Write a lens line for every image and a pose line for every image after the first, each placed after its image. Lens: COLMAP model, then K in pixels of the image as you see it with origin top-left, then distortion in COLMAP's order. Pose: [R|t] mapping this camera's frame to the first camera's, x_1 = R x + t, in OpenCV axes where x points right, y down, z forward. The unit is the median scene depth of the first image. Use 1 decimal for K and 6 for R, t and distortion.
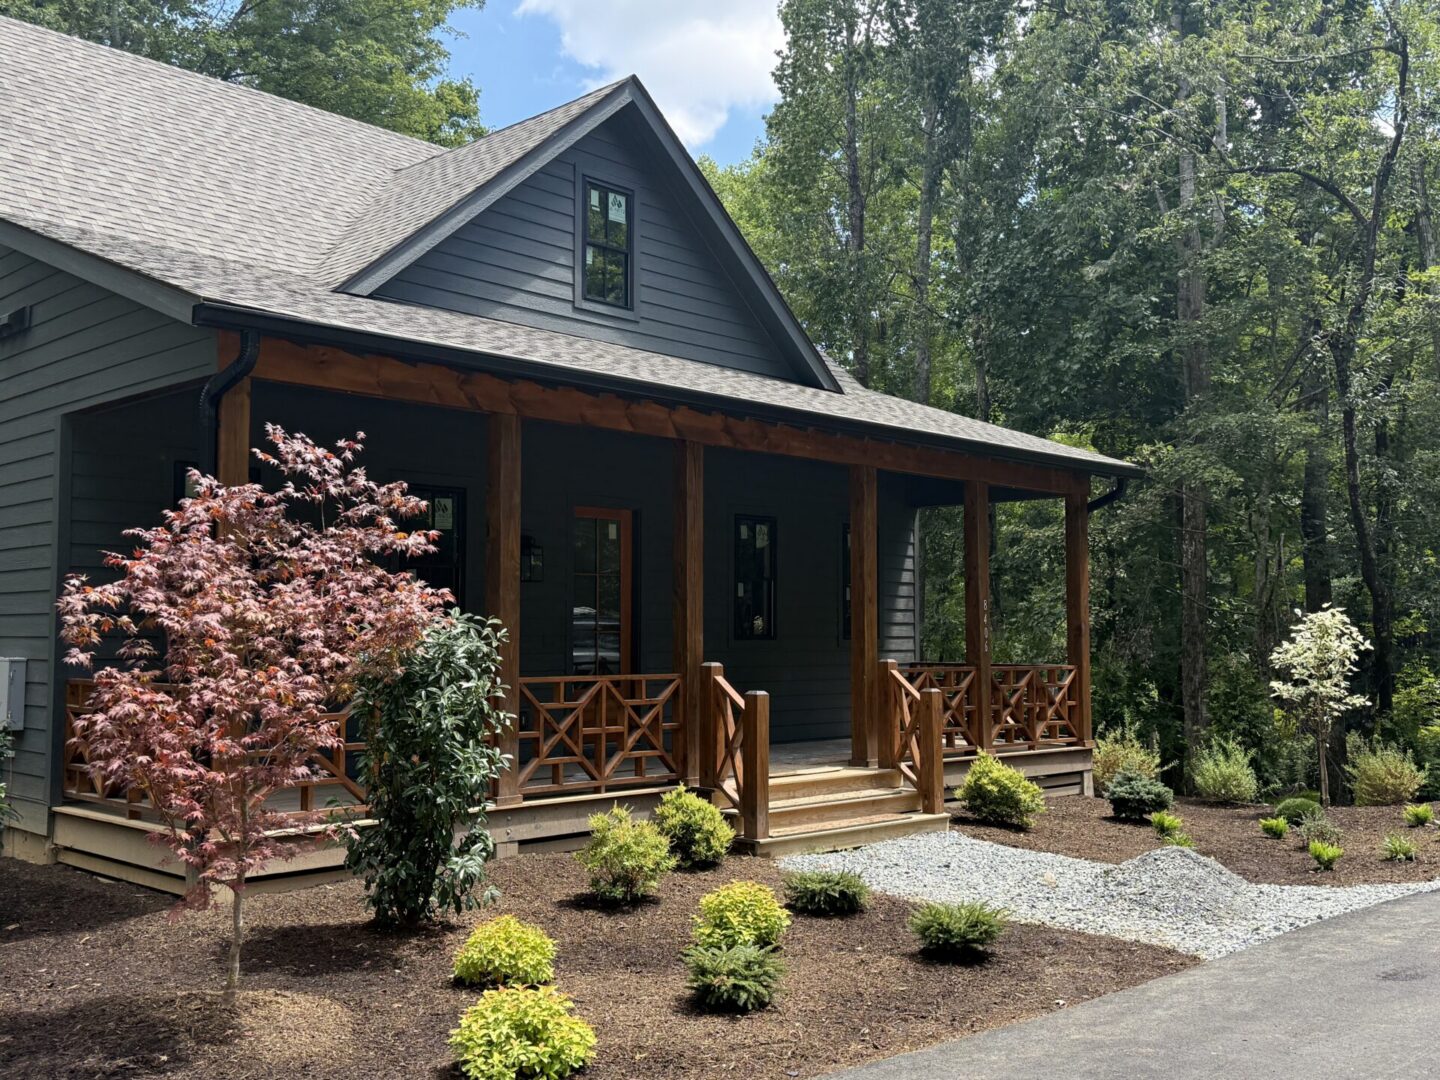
lens RADIAL K [[1386.4, 0, 713.6], [0, 1386.4, 546.5], [0, 0, 1]] dist [0.088897, 0.000000]
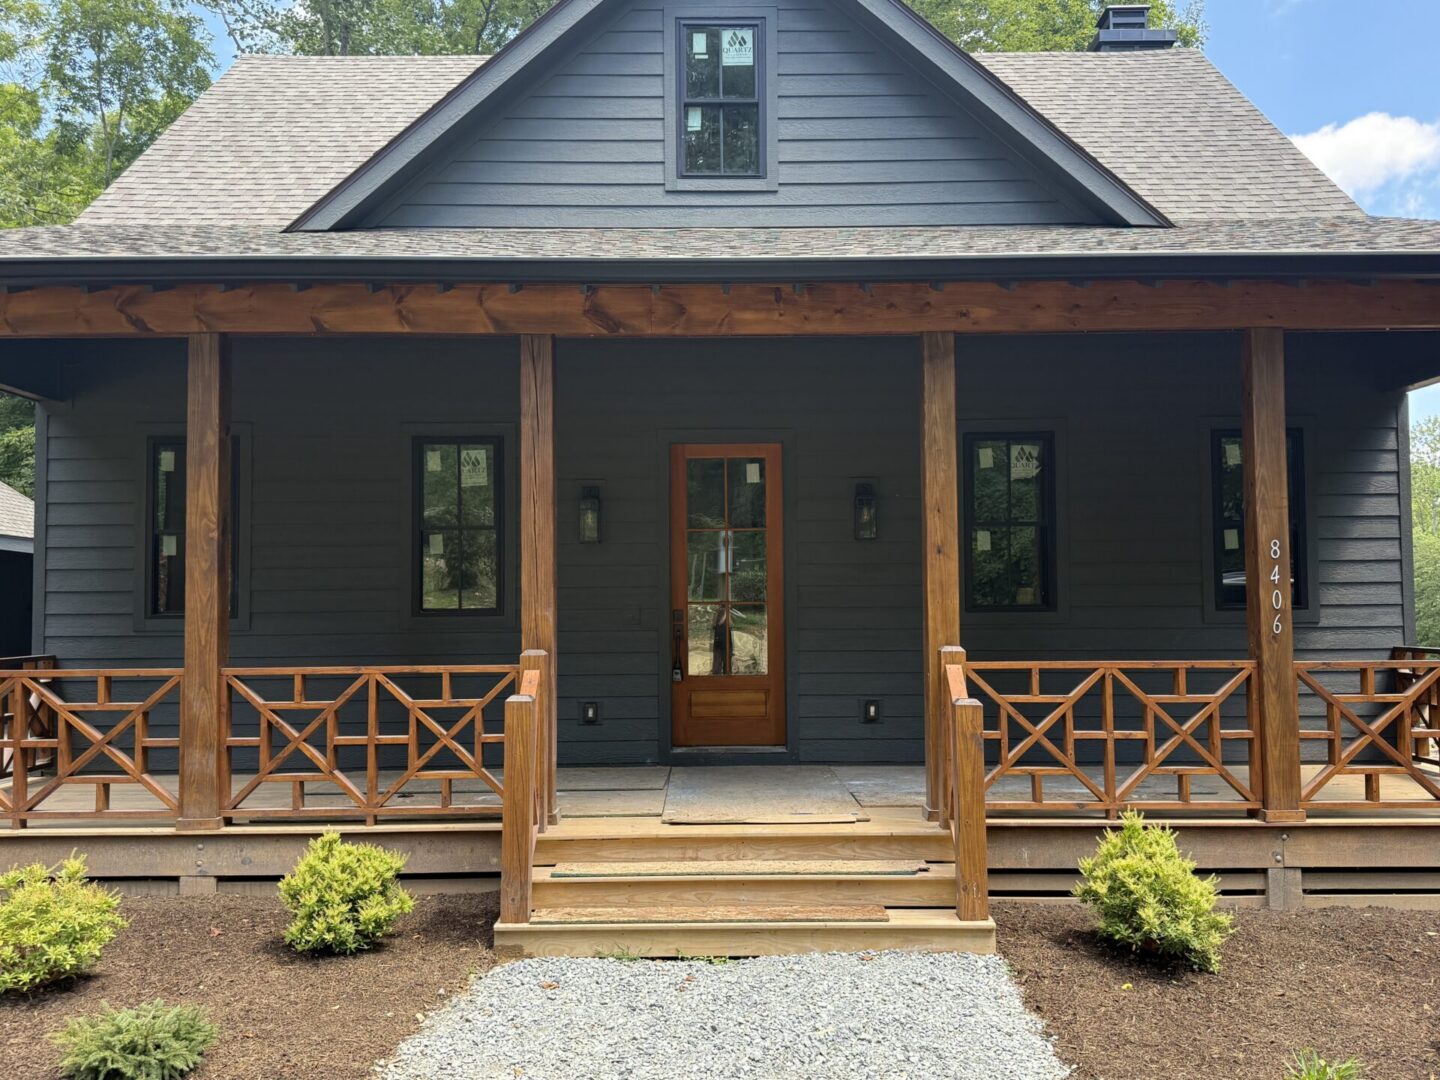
lens RADIAL K [[1295.9, 0, 720.6], [0, 1295.9, 536.5], [0, 0, 1]] dist [0.062541, -0.002261]
pose [[0.710712, -0.053478, -0.701448, 0.577340], [0.056724, 0.998216, -0.018630, 0.050159], [0.701193, -0.026548, 0.712477, 0.678138]]
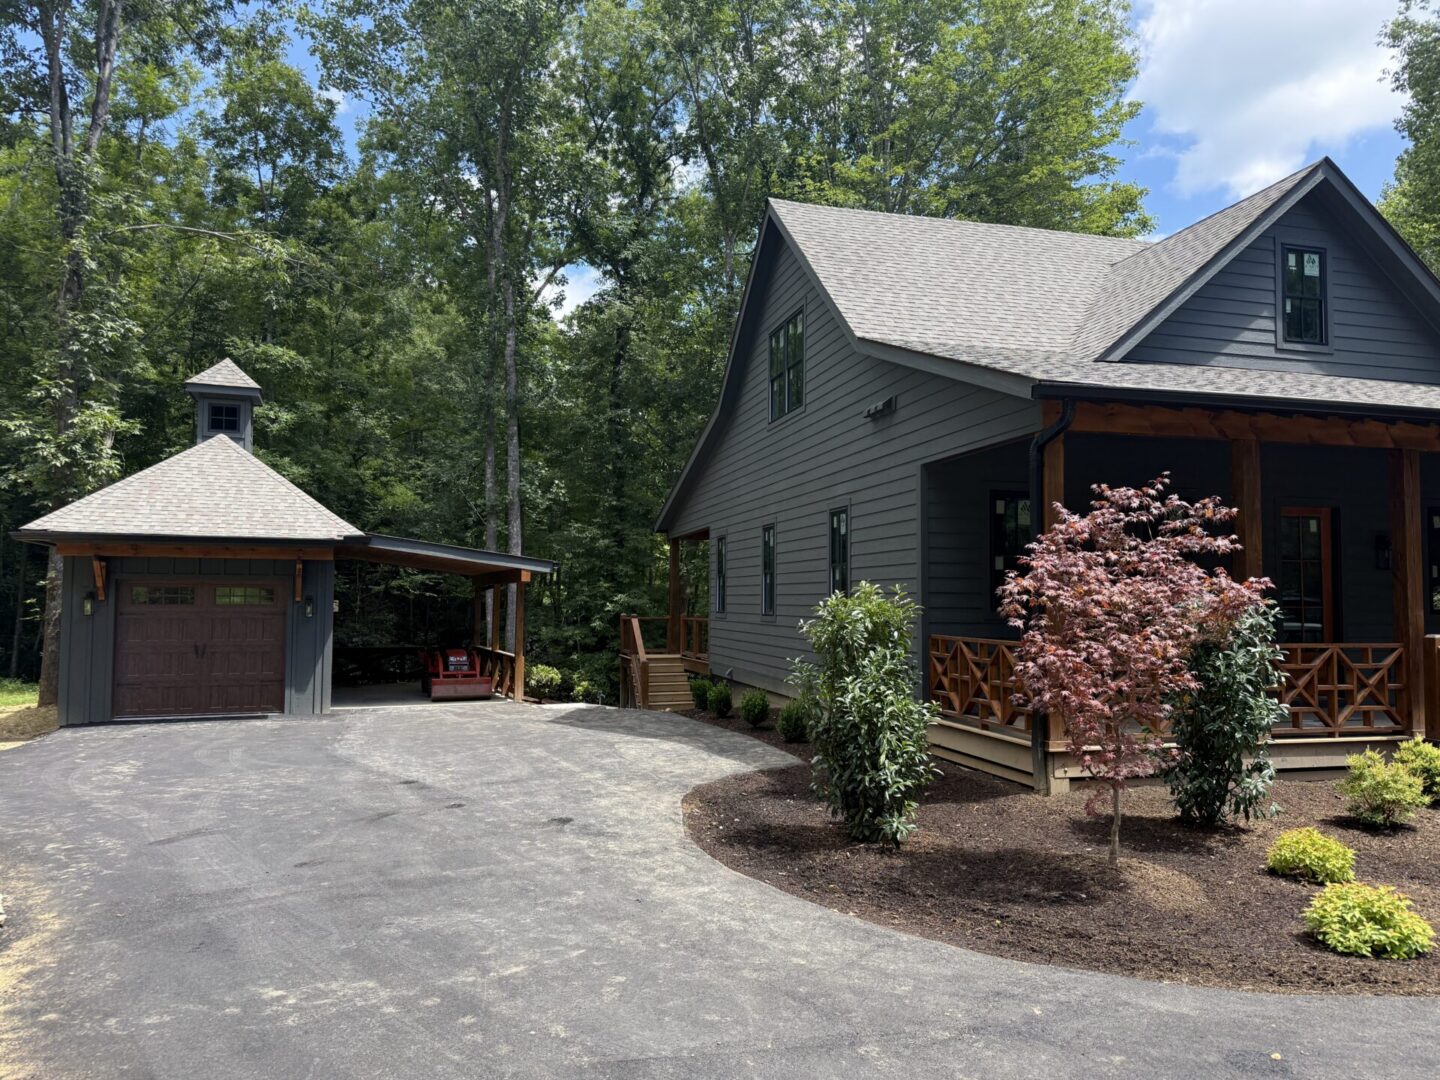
lens RADIAL K [[1009.7, 0, 723.9], [0, 1009.7, 547.4], [0, 0, 1]] dist [0.010814, -0.012399]
pose [[0.856560, -0.023731, -0.515502, -0.083080], [0.027429, 0.999624, -0.000441, -0.008145], [0.515319, -0.013762, 0.856888, -0.060258]]
